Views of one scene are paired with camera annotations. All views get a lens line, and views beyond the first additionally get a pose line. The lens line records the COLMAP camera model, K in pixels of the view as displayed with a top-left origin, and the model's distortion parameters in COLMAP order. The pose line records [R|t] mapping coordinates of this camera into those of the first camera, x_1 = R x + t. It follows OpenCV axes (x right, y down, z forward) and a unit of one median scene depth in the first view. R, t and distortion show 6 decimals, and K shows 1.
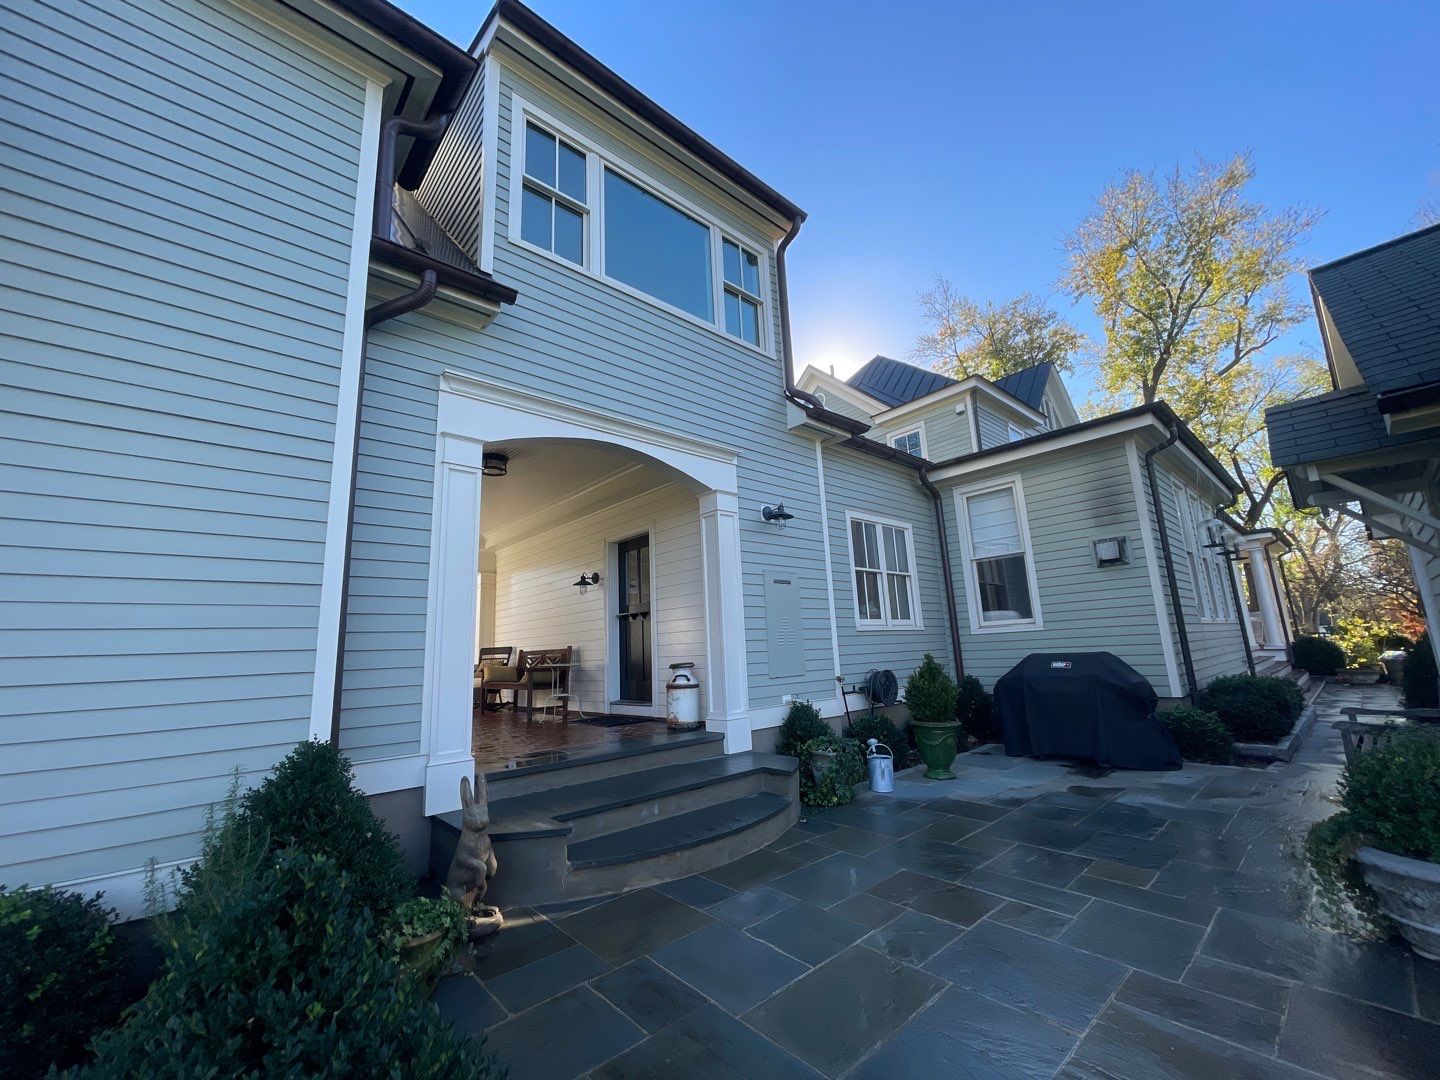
lens RADIAL K [[576.2, 0, 713.1], [0, 576.2, 542.8], [0, 0, 1]] dist [-0.003149, -0.000303]
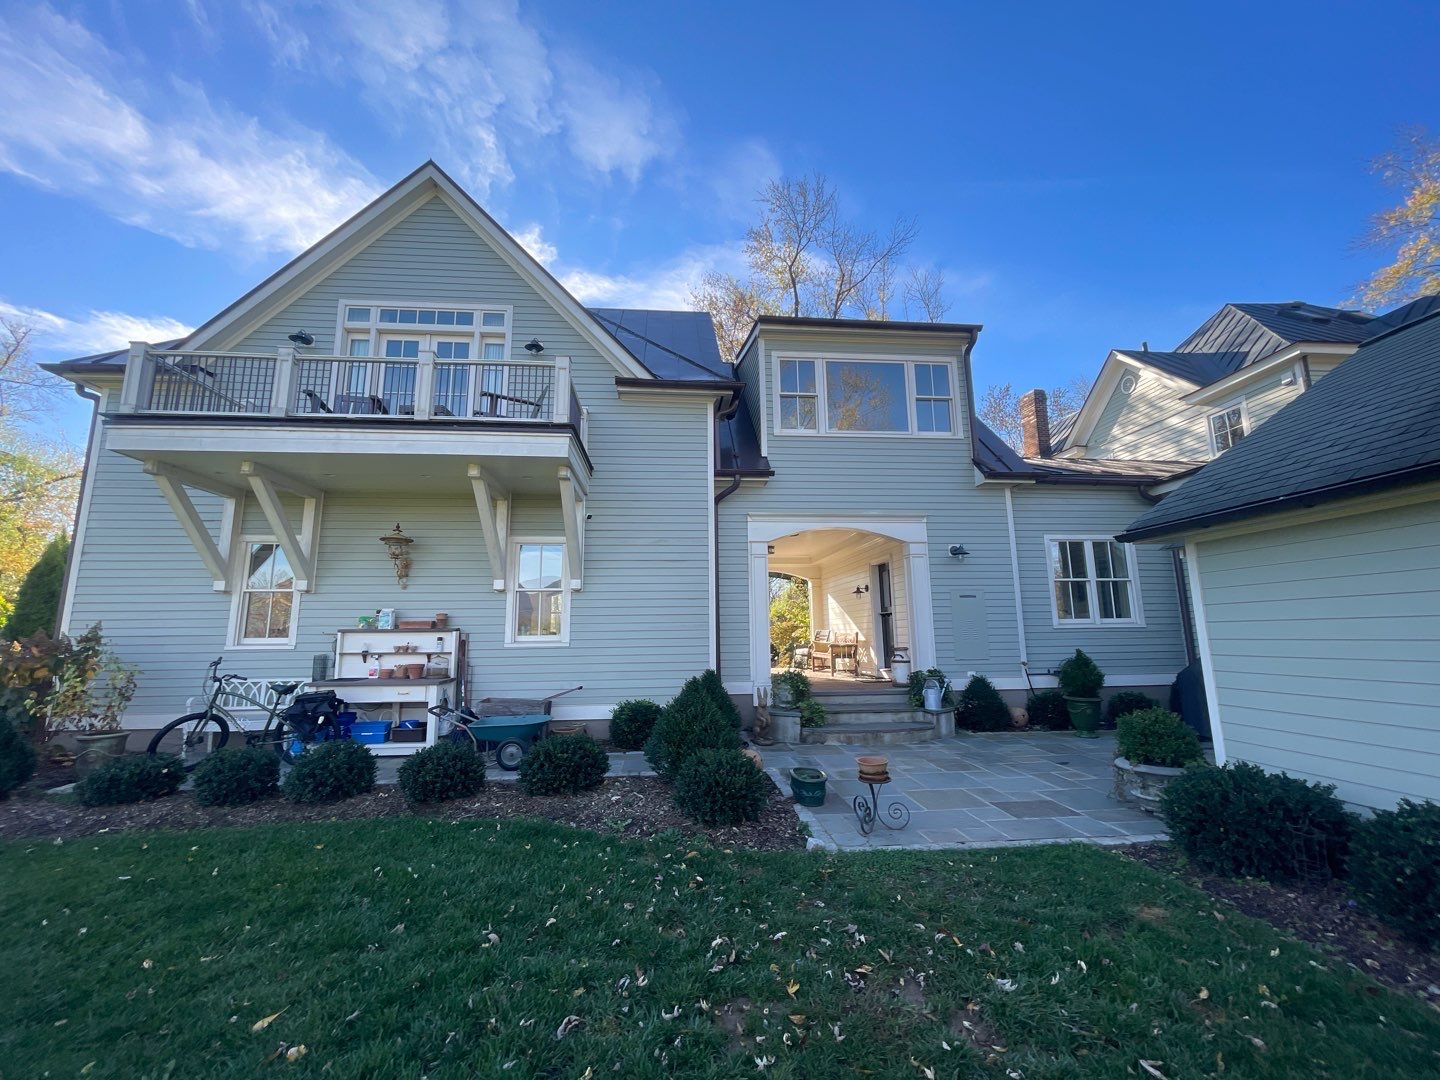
lens RADIAL K [[576.2, 0, 713.1], [0, 576.2, 542.8], [0, 0, 1]] dist [-0.003149, -0.000303]
pose [[0.804265, -0.061354, -0.591096, 0.376032], [0.087111, 0.996084, 0.015137, -0.117048], [0.587852, -0.063665, 0.806459, -0.453263]]
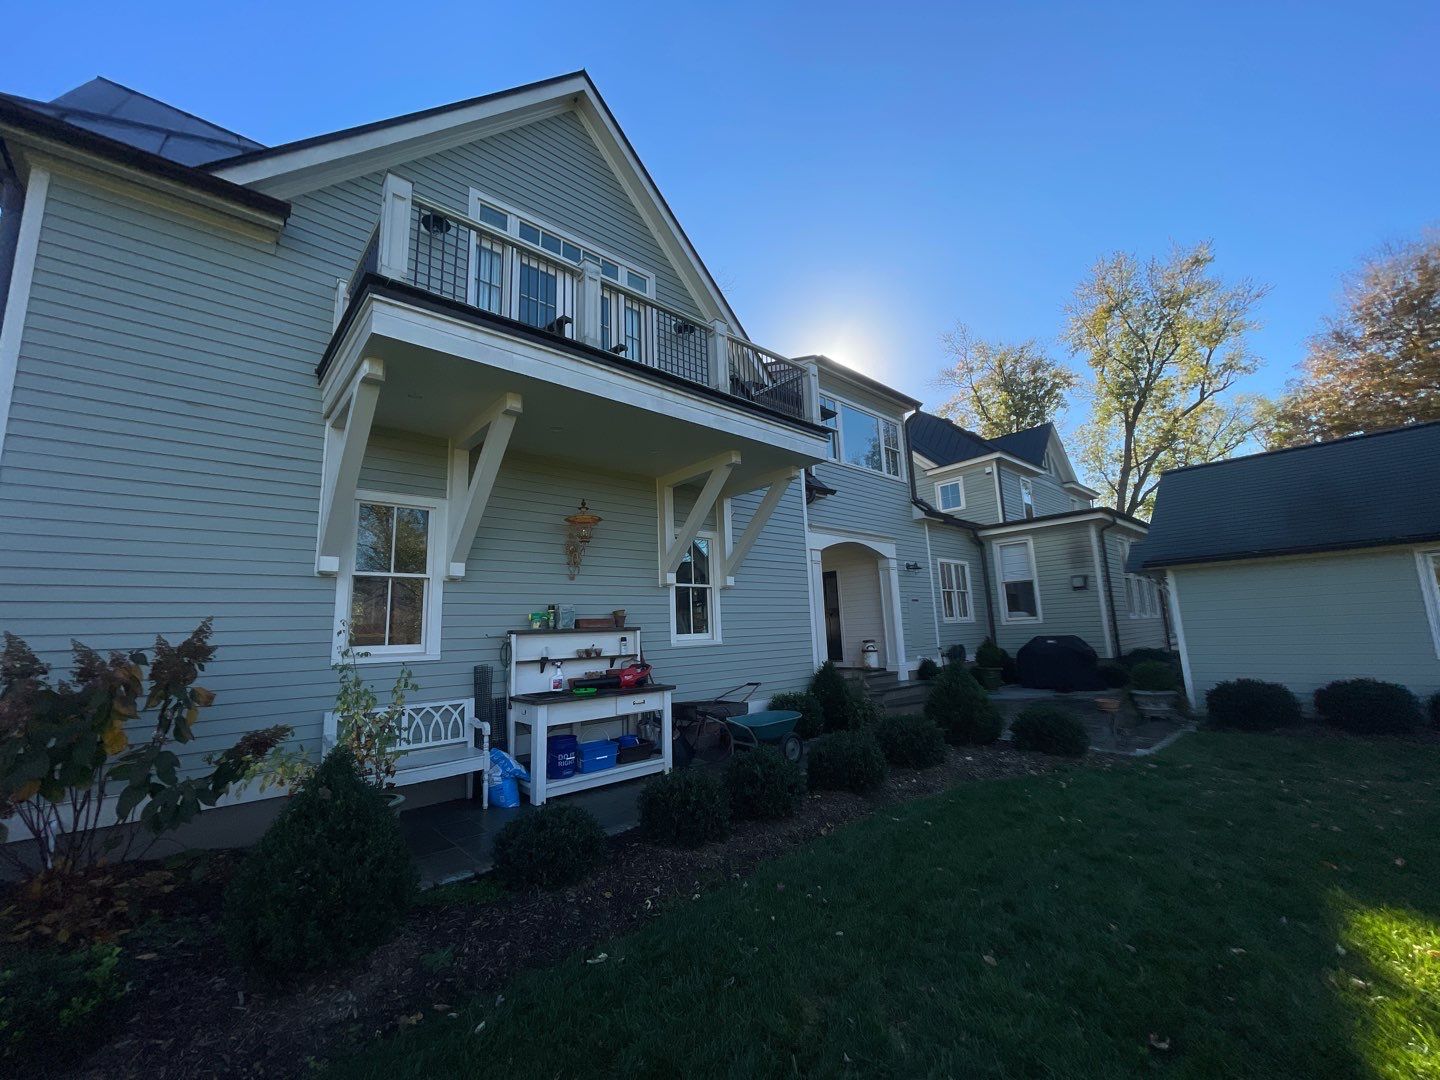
lens RADIAL K [[574.5, 0, 720.0], [0, 574.5, 540.0], [0, 0, 1]] dist [-0.001153, -0.000167]
pose [[0.999914, 0.005868, 0.011735, -0.461392], [-0.006144, 0.999703, 0.023602, -0.145788], [-0.011593, -0.023672, 0.999653, -0.782637]]
